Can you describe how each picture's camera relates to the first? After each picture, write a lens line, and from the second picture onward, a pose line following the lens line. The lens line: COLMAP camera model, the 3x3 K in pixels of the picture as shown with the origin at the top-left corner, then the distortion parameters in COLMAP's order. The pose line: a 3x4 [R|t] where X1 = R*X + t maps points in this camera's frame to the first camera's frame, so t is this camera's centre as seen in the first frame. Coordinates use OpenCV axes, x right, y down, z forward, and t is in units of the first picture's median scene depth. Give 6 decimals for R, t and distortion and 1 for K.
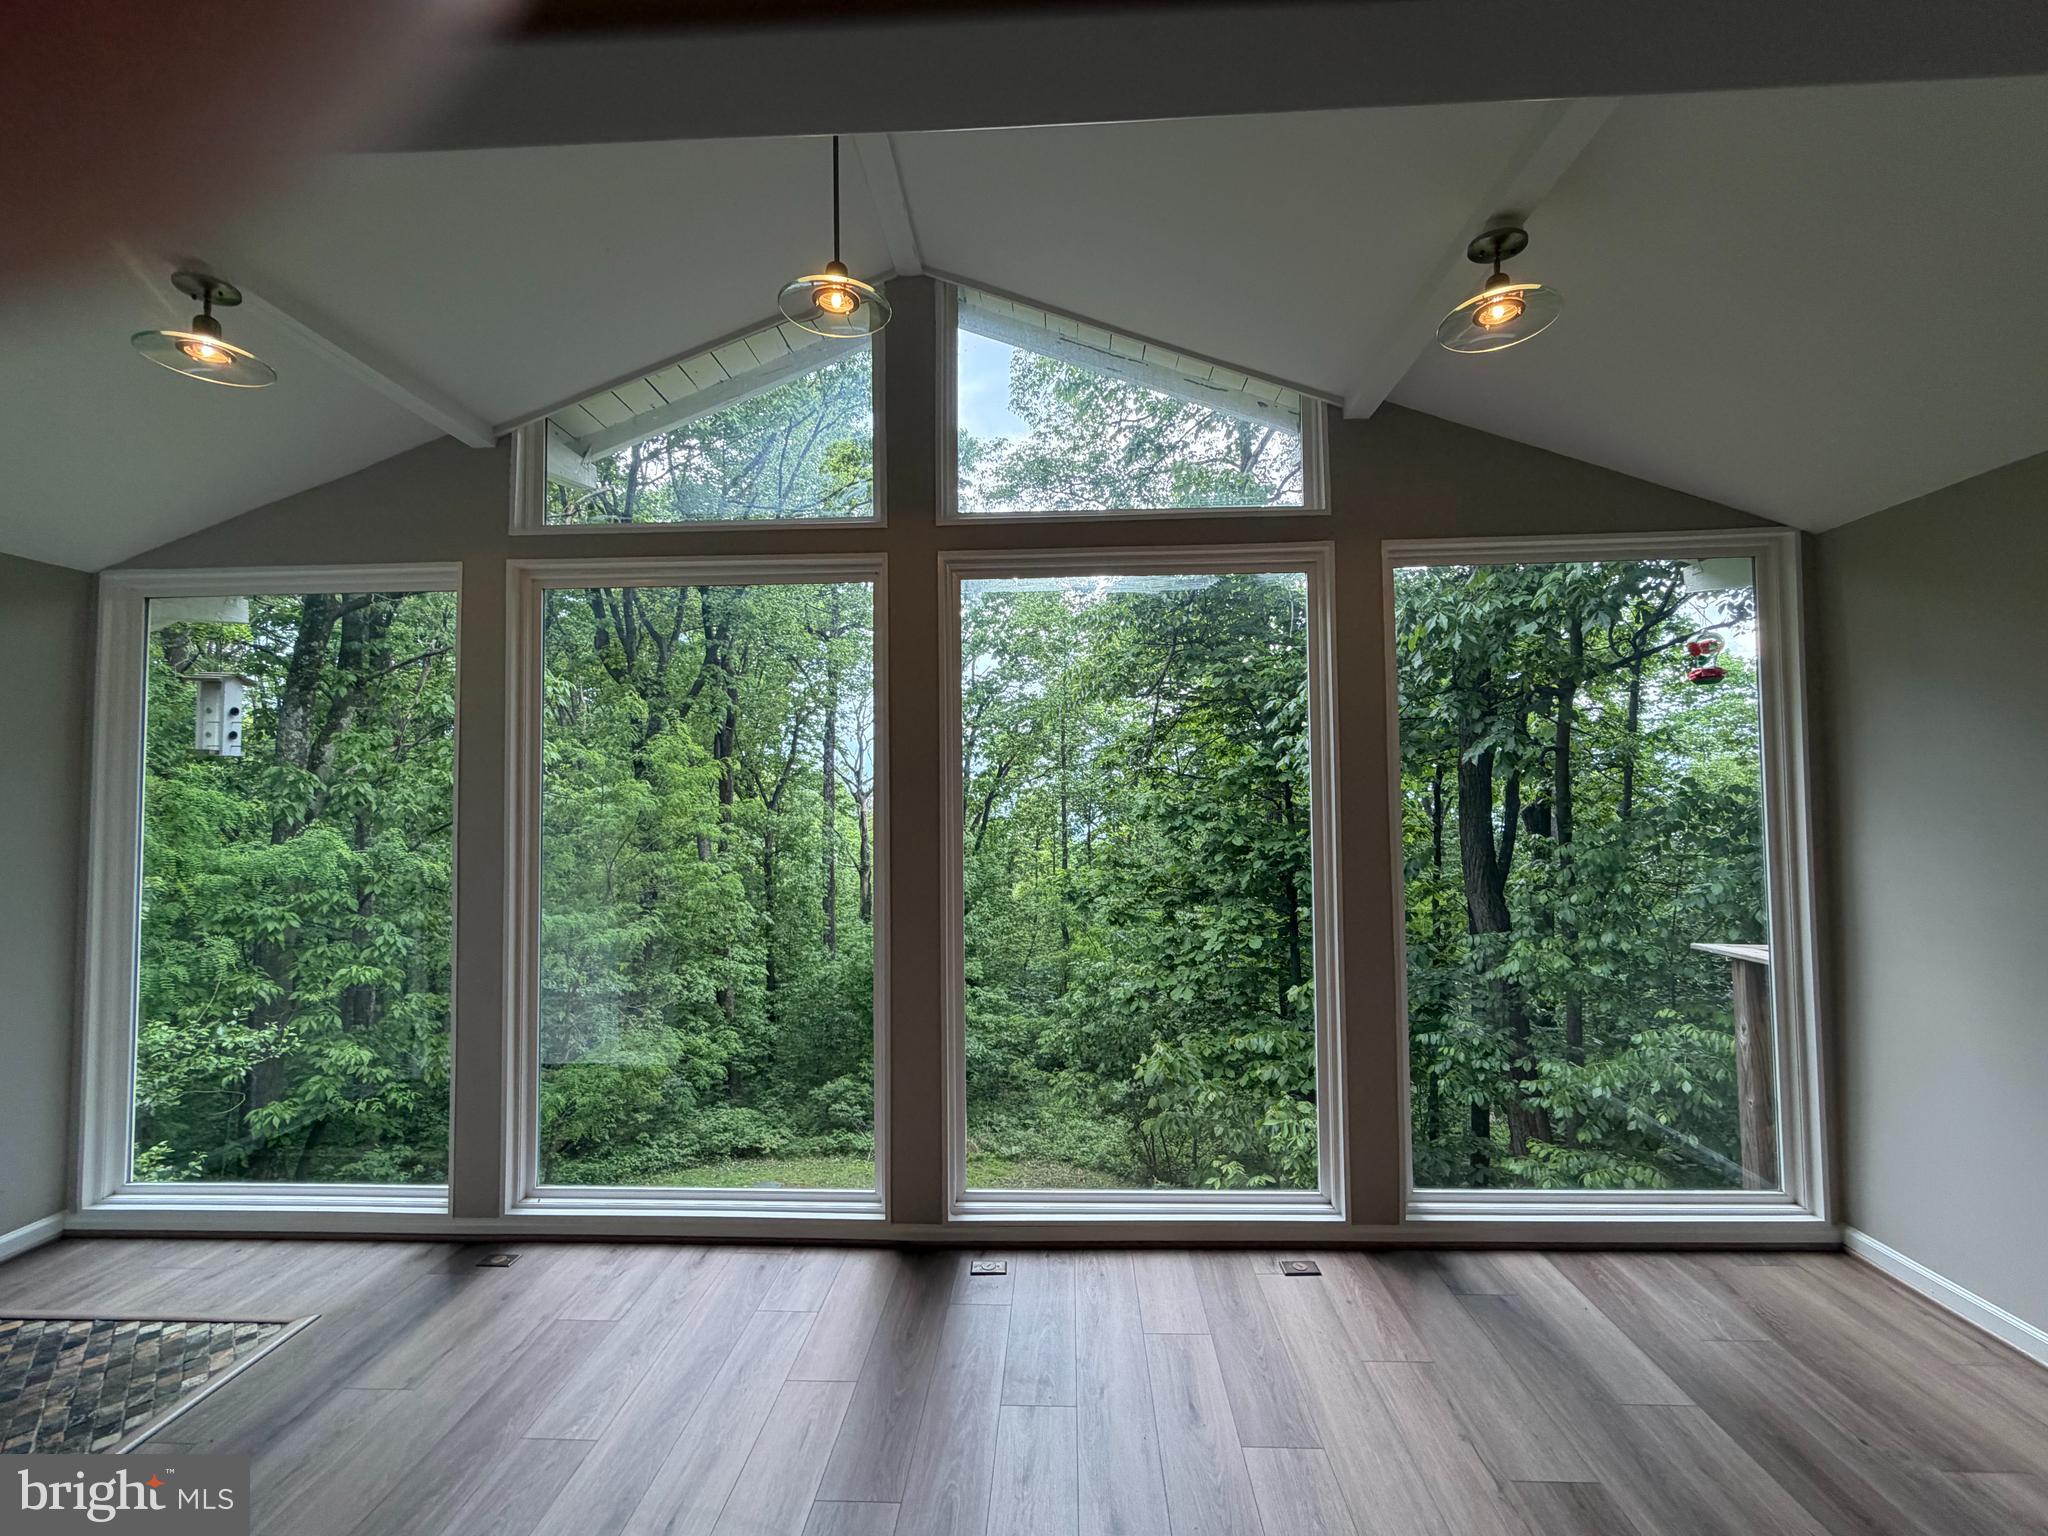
lens RADIAL K [[861.2, 0, 1021.0], [0, 861.2, 764.6], [0, 0, 1]] dist [0.002549, 0.000181]
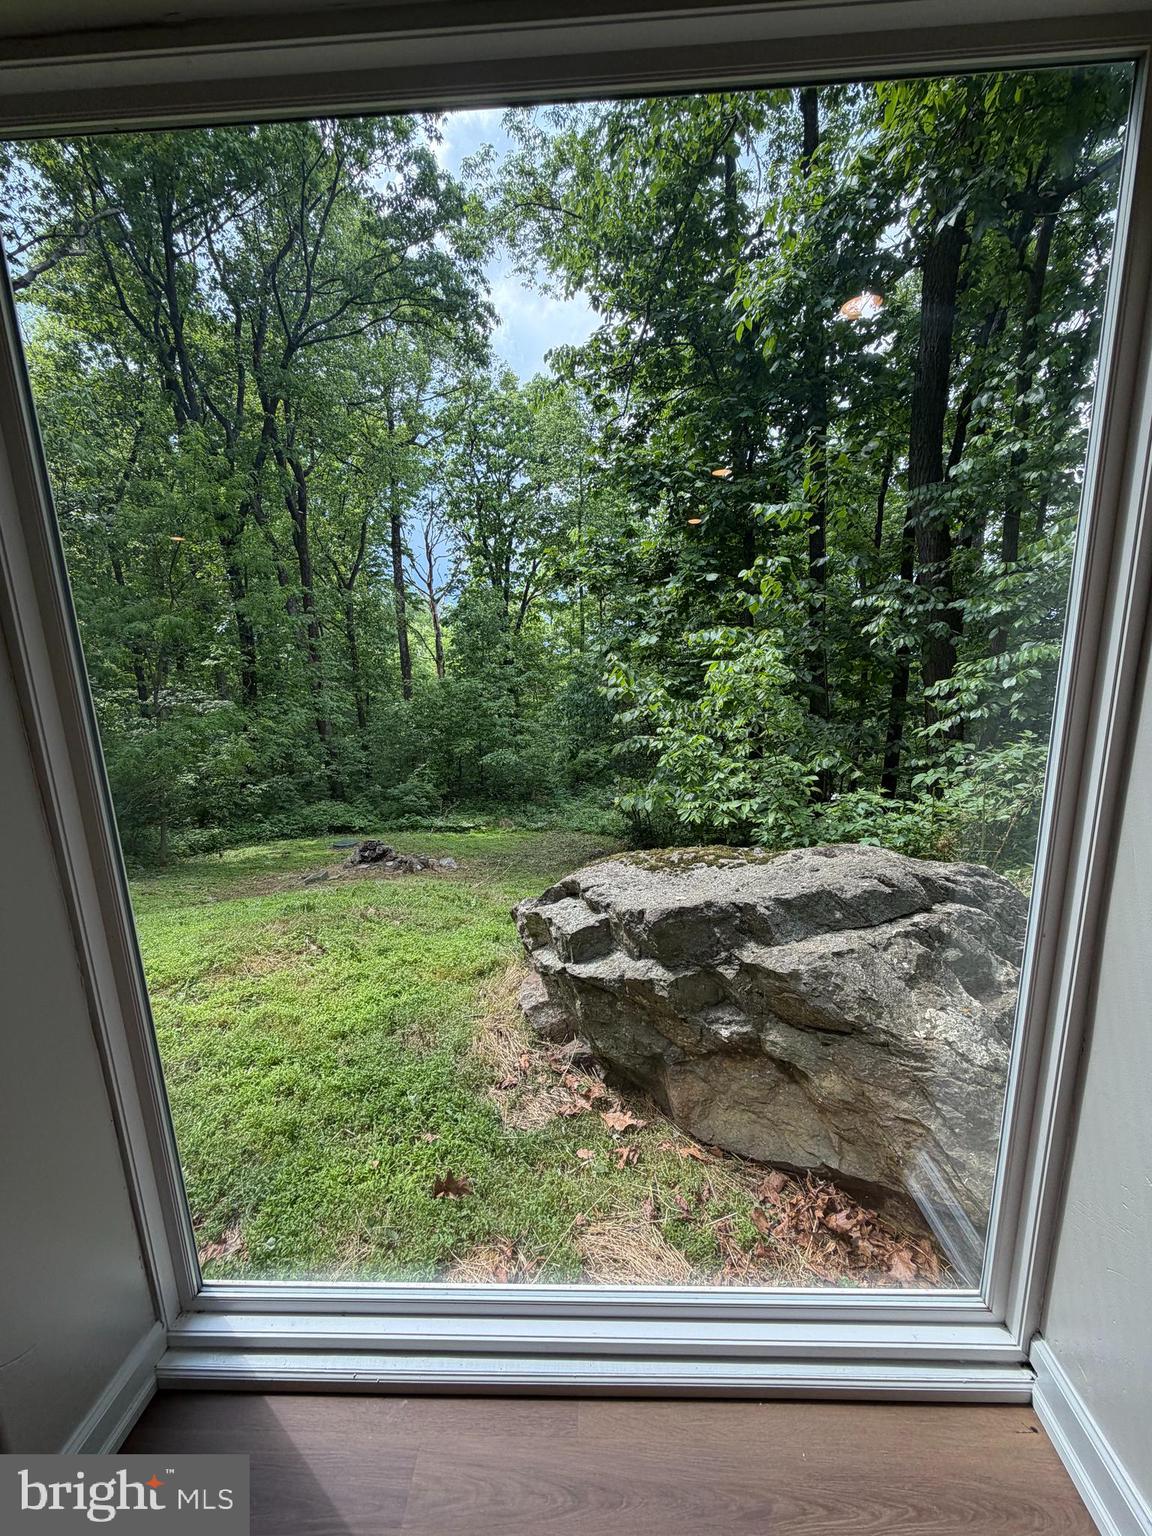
lens RADIAL K [[612.3, 0, 575.1], [0, 612.3, 766.6], [0, 0, 1]] dist [0.000918, -0.000319]
pose [[0.999770, -0.019871, 0.008082, 0.076691], [0.017205, 0.967800, 0.251132, 0.214197], [-0.012812, -0.250936, 0.967919, 0.161667]]
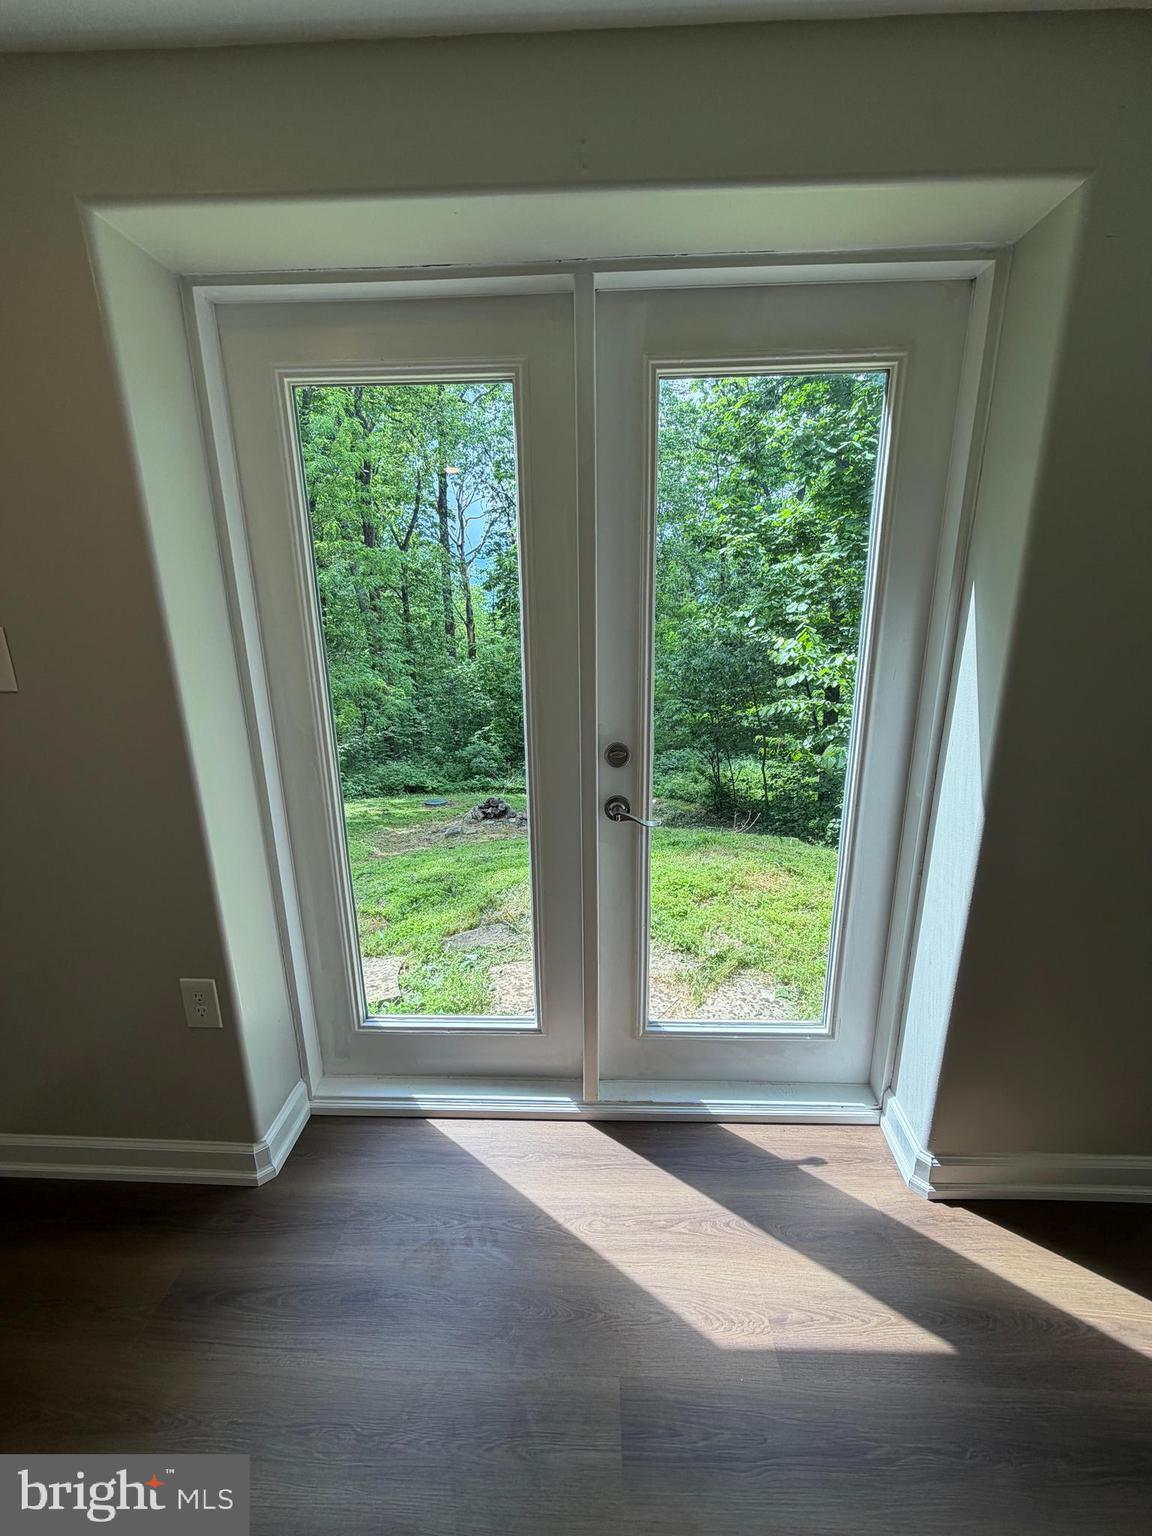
lens RADIAL K [[612.3, 0, 578.4], [0, 612.3, 764.2], [0, 0, 1]] dist [0.000918, -0.000319]
pose [[0.999905, -0.004514, 0.013033, -0.123954], [0.000414, 0.954317, 0.298797, 0.211314], [-0.013786, -0.298763, 0.954228, 0.126432]]
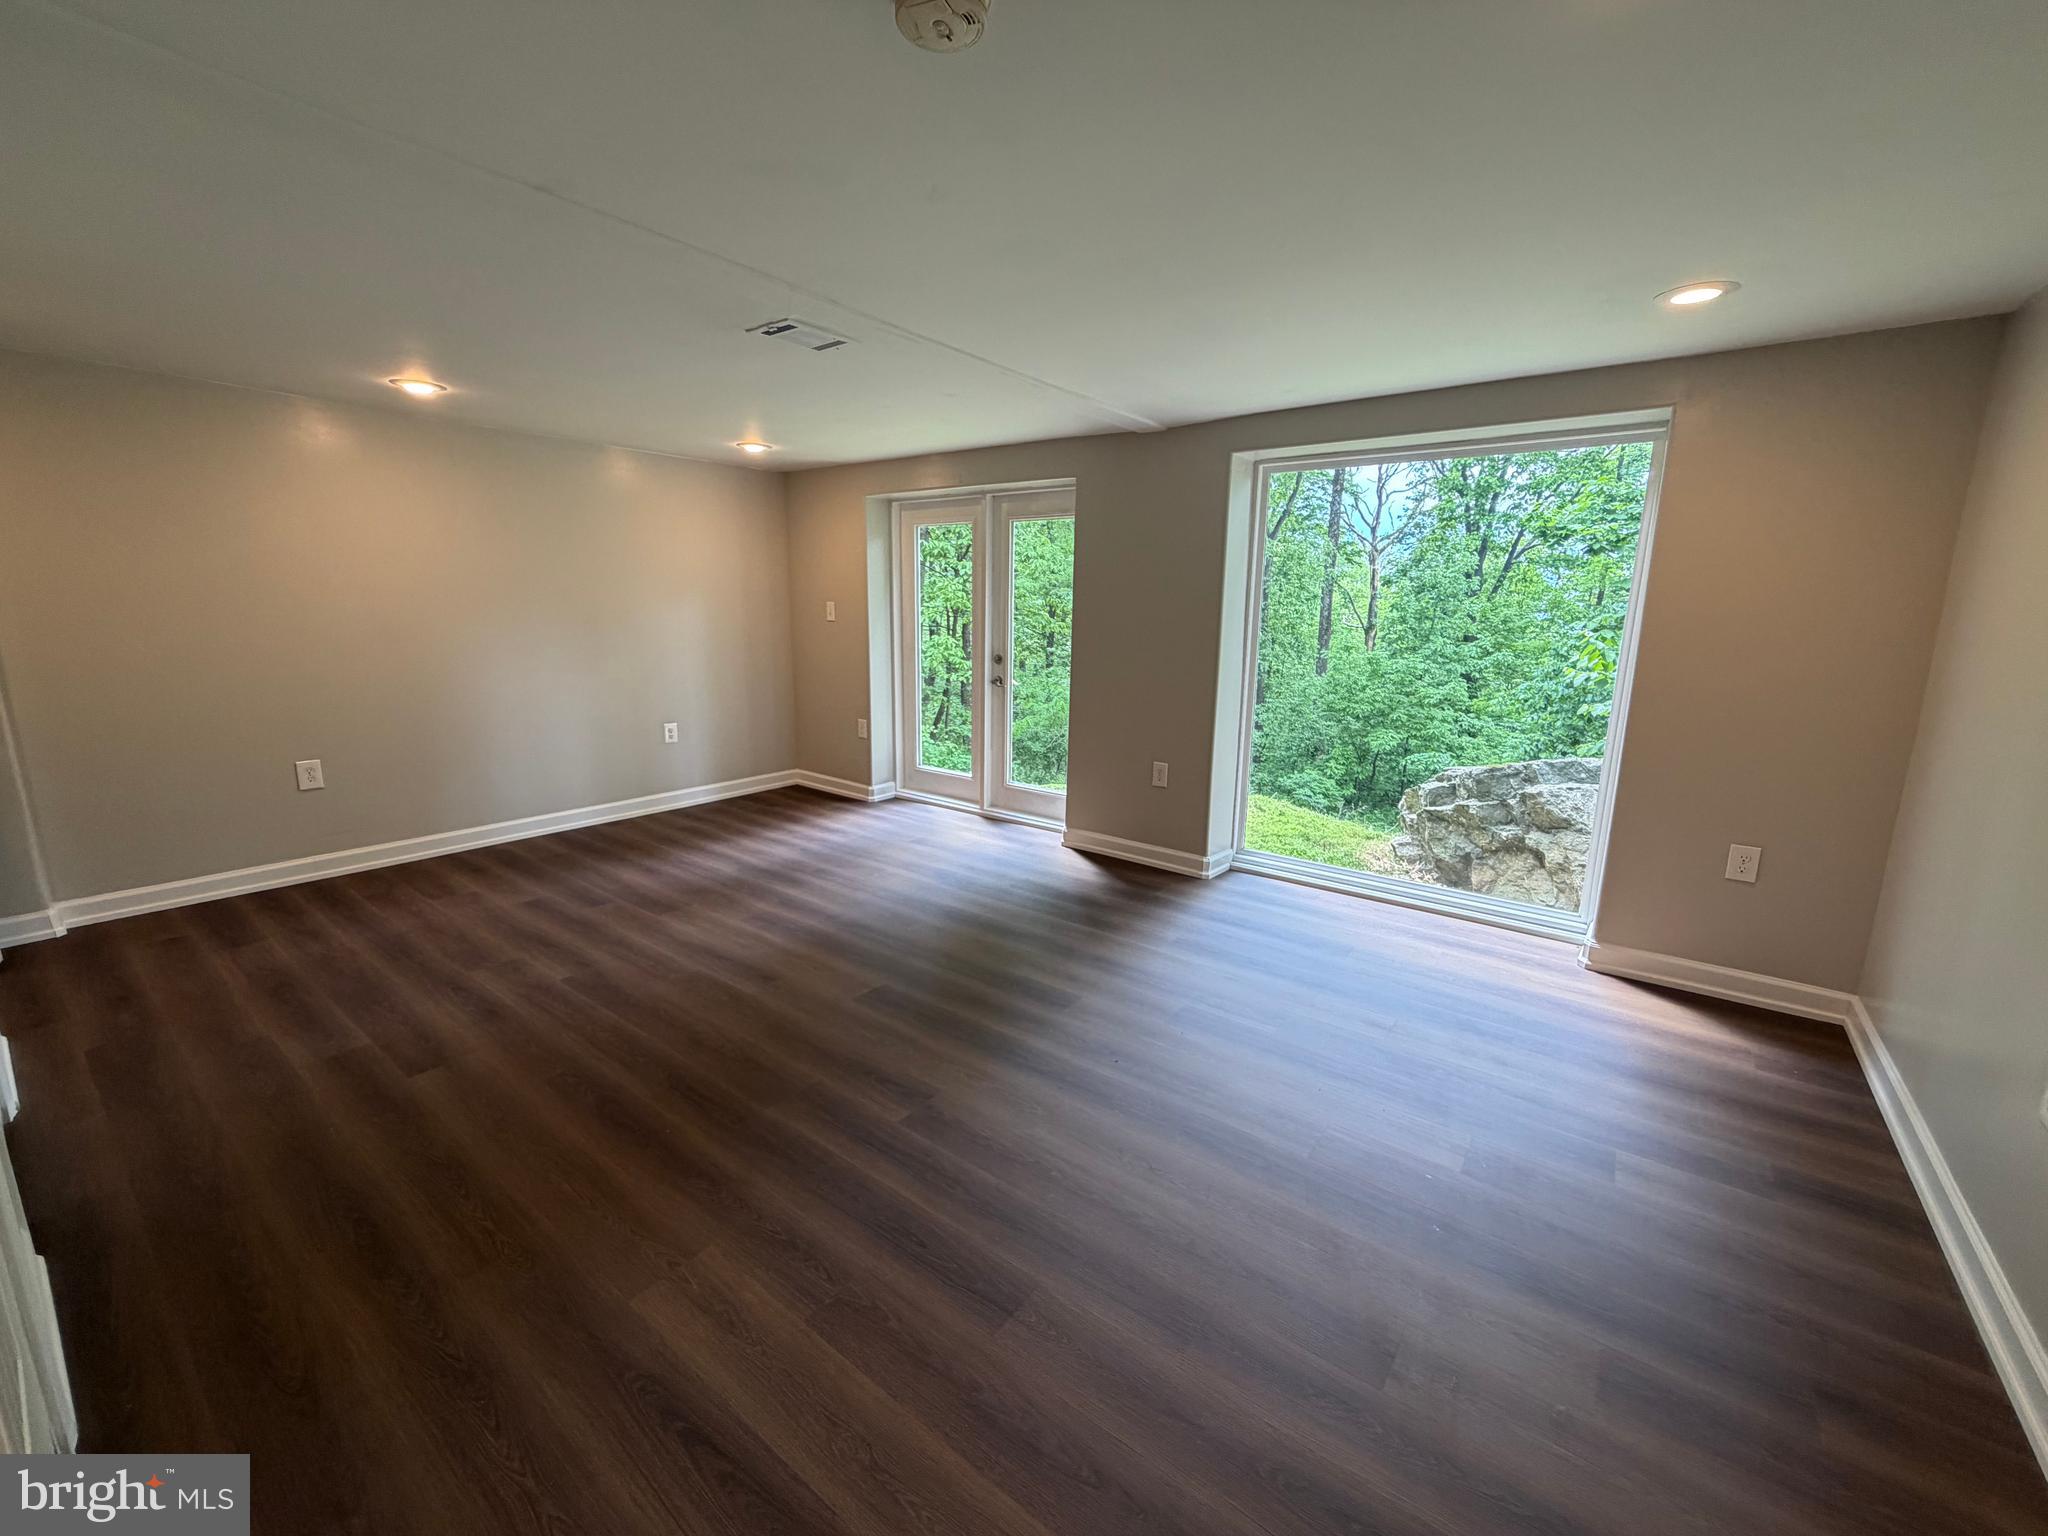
lens RADIAL K [[816.4, 0, 1023.3], [0, 816.4, 767.0], [0, 0, 1]] dist [0.000918, -0.000319]
pose [[0.824653, 0.136672, -0.548879, 0.125460], [0.002176, 0.969596, 0.244700, 0.198175], [0.565635, -0.202987, 0.799283, -0.086354]]
